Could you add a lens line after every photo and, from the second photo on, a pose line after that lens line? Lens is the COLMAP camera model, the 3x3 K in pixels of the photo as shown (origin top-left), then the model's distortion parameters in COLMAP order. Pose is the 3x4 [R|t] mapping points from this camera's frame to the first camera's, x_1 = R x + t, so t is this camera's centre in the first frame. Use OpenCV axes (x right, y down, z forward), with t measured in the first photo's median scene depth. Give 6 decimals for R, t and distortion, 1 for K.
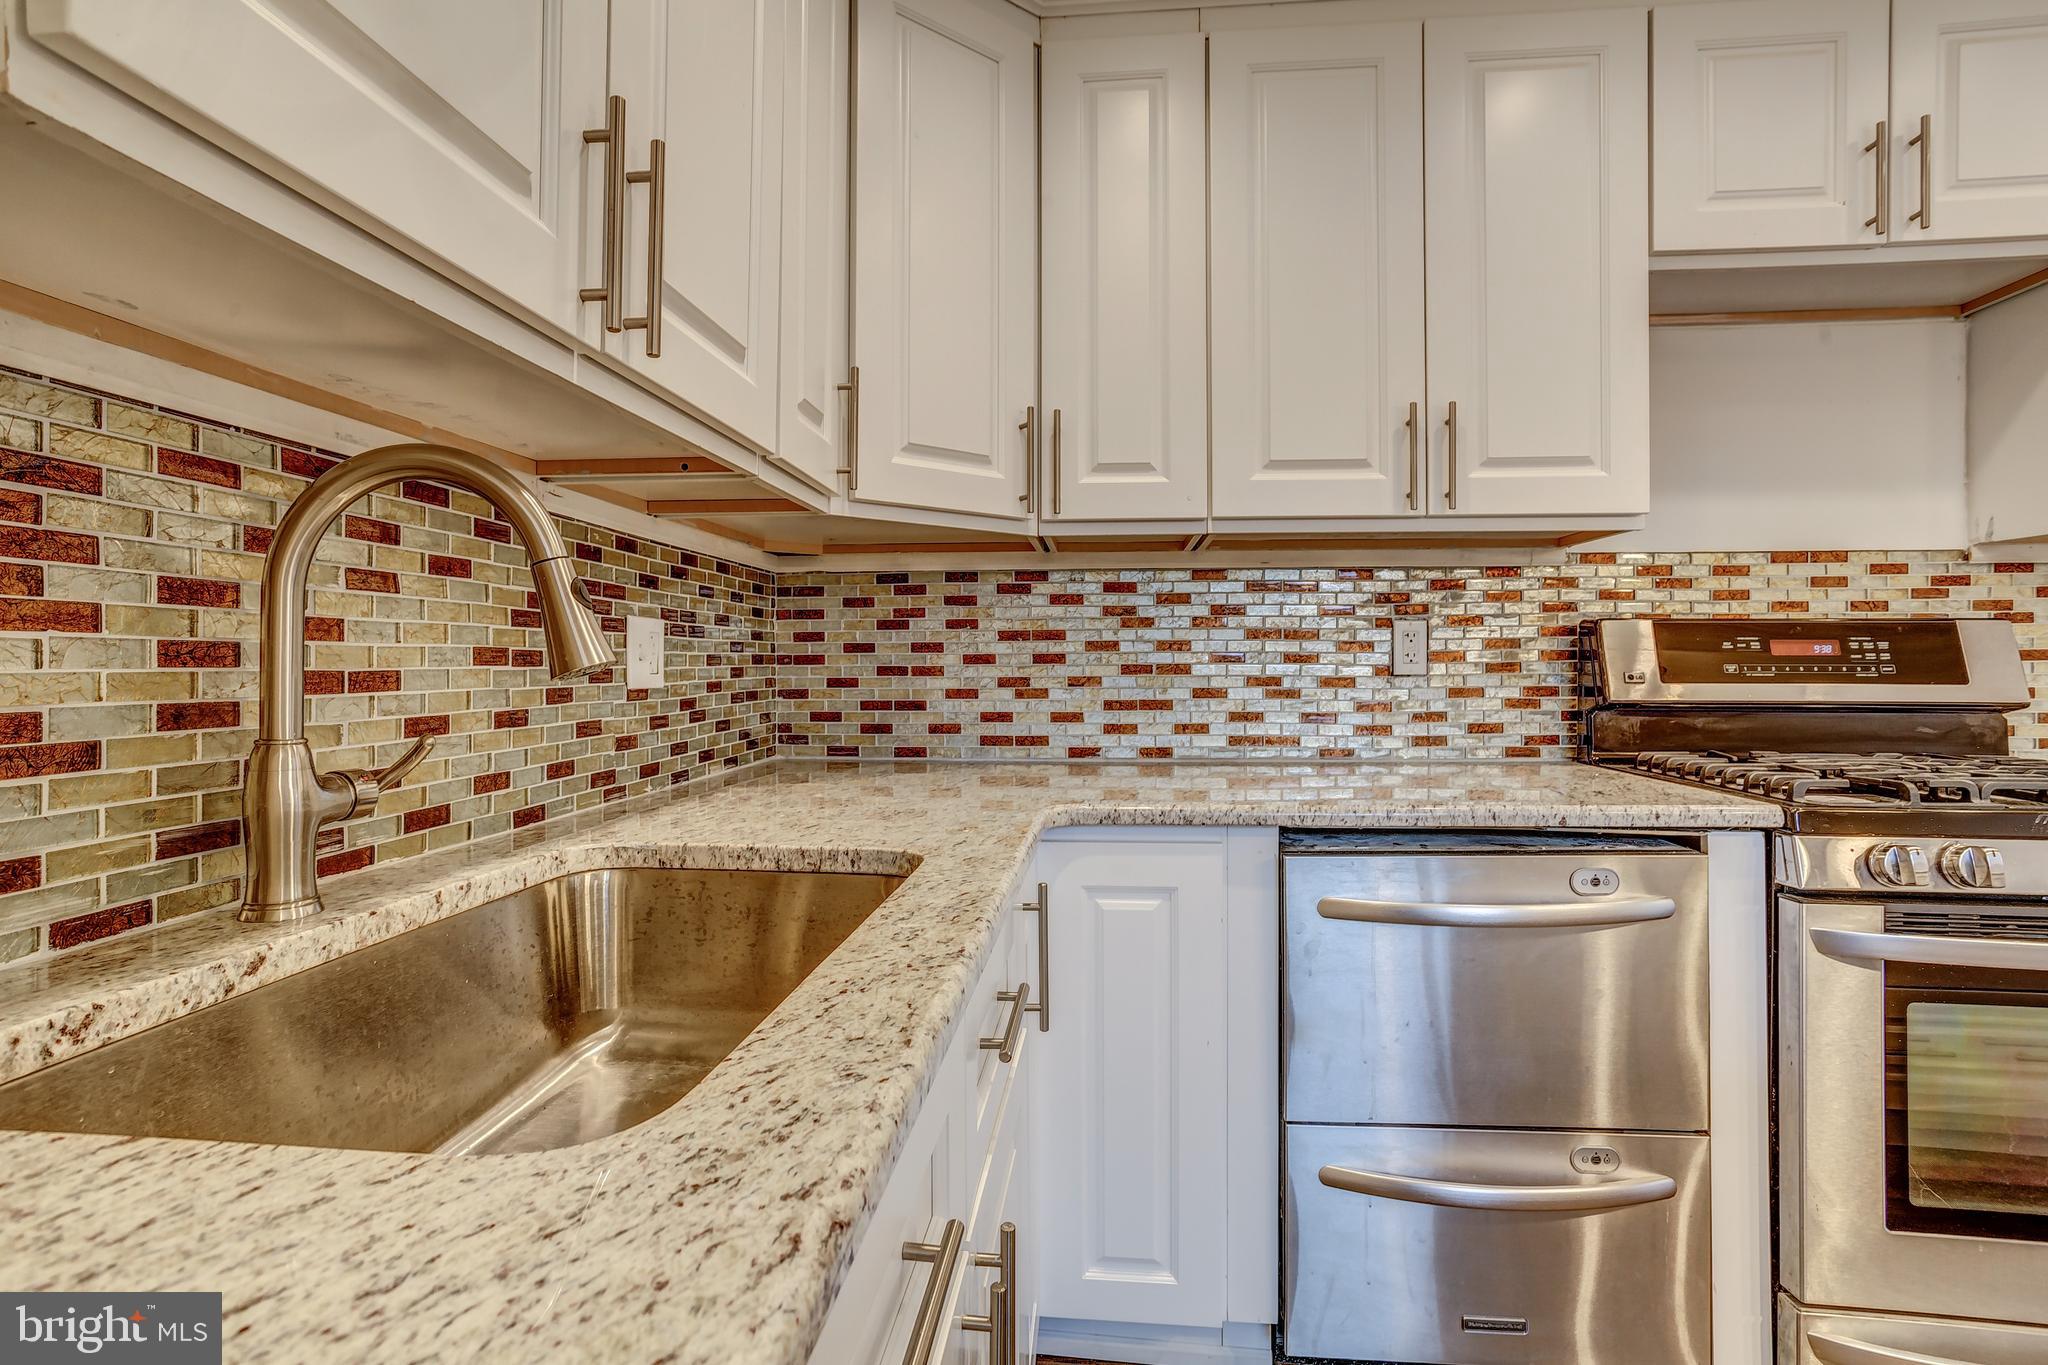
lens RADIAL K [[981.2, 0, 1011.6], [0, 981.2, 666.9], [0, 0, 1]] dist [-0.050634, 0.030491]
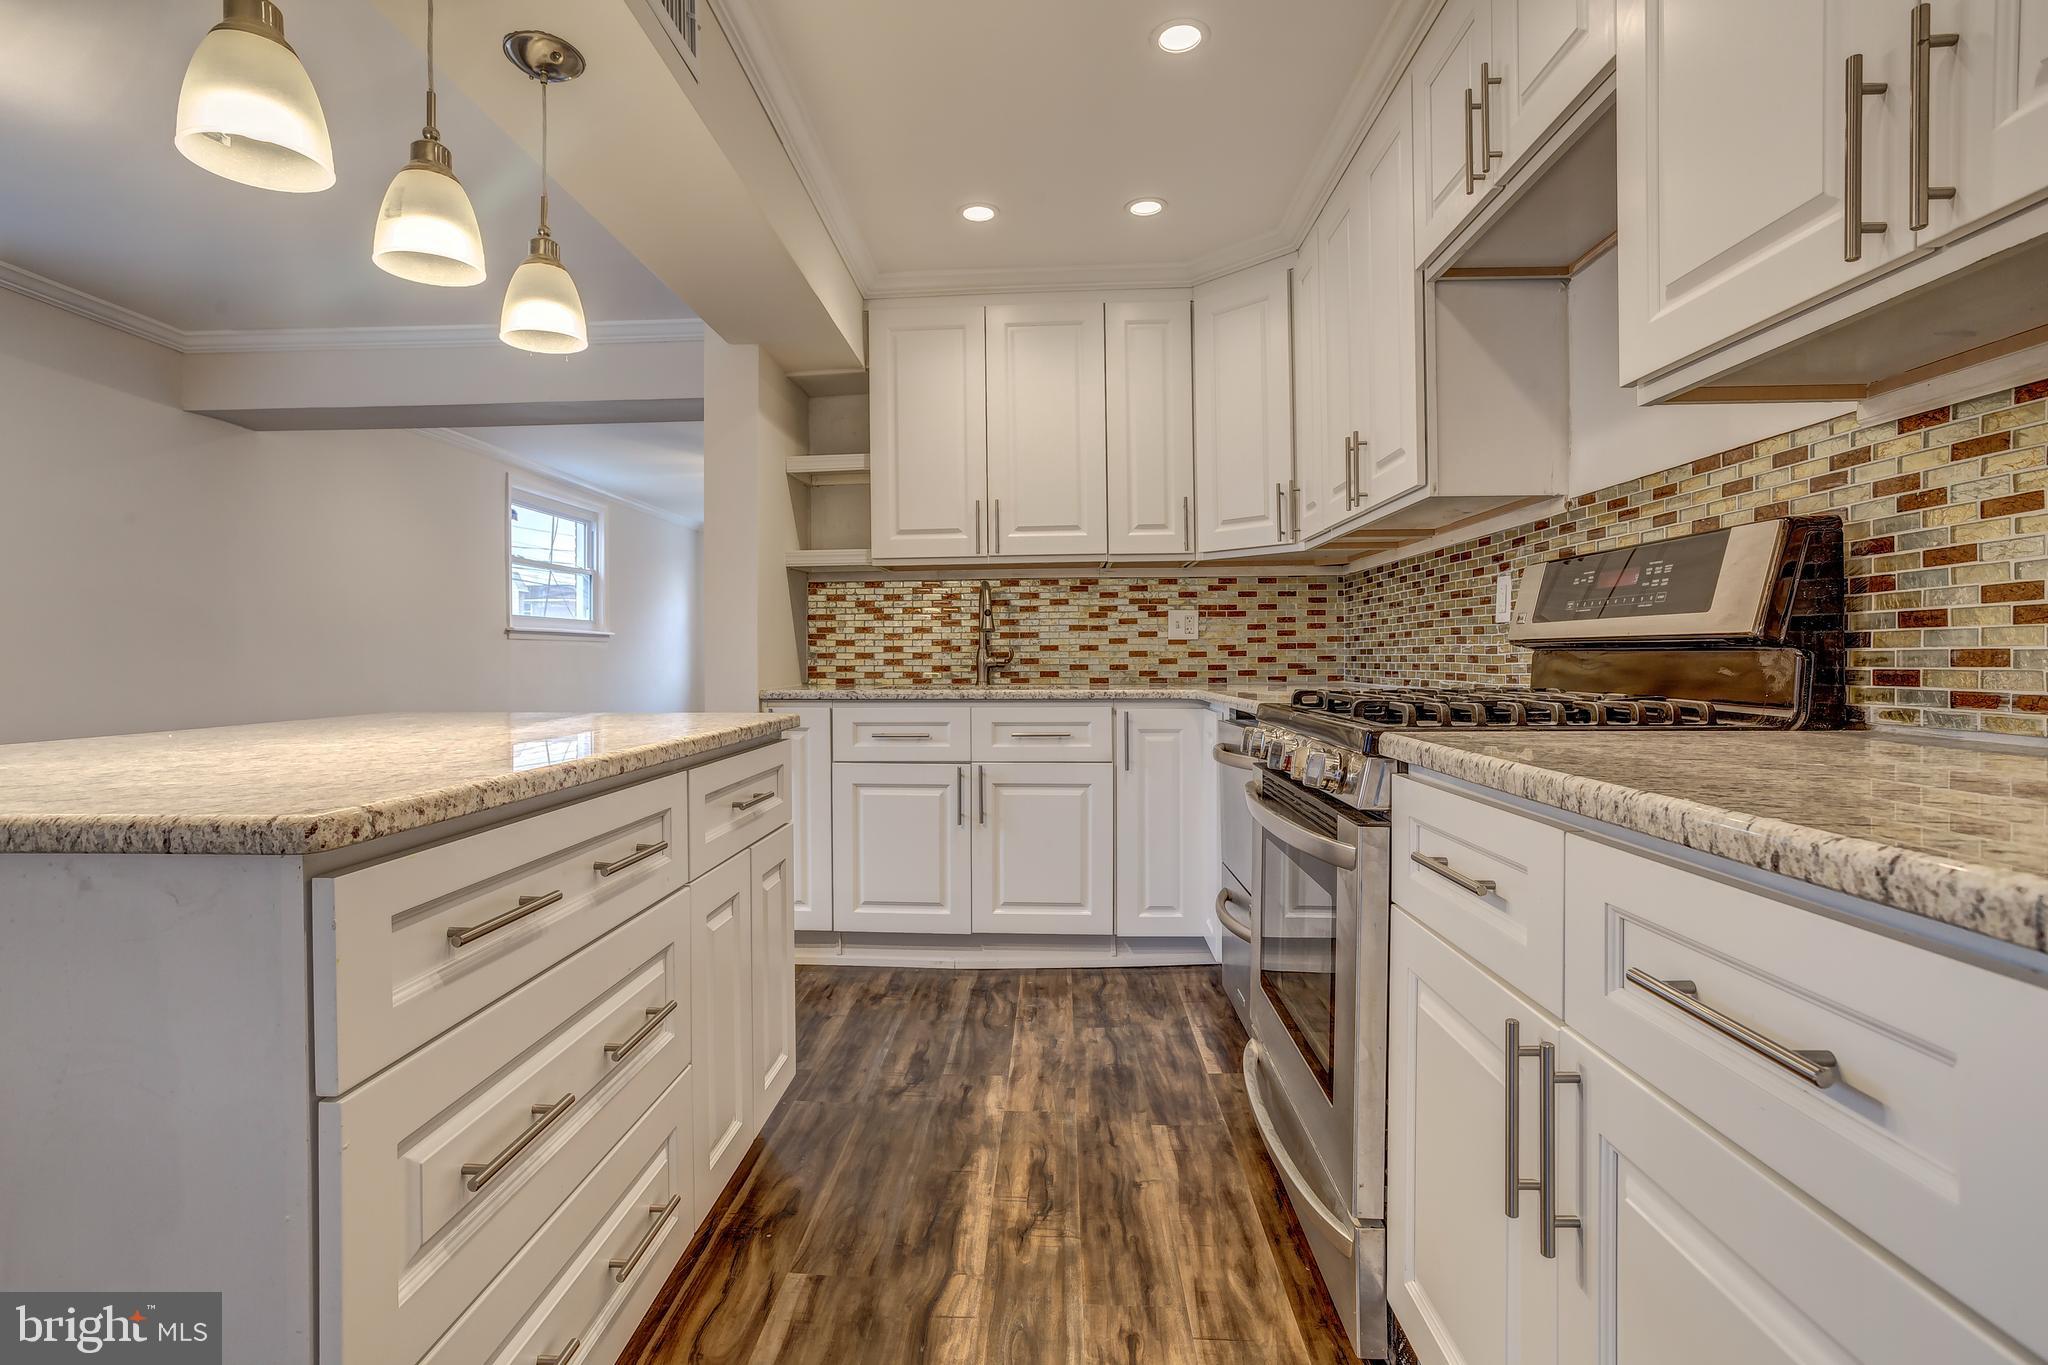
lens RADIAL K [[981.2, 0, 1011.6], [0, 981.2, 666.9], [0, 0, 1]] dist [-0.050634, 0.030491]
pose [[0.052444, 0.010869, -0.998565, 1.652504], [0.003858, 0.999931, 0.011087, 0.049576], [0.998616, -0.004434, 0.052399, 0.369548]]
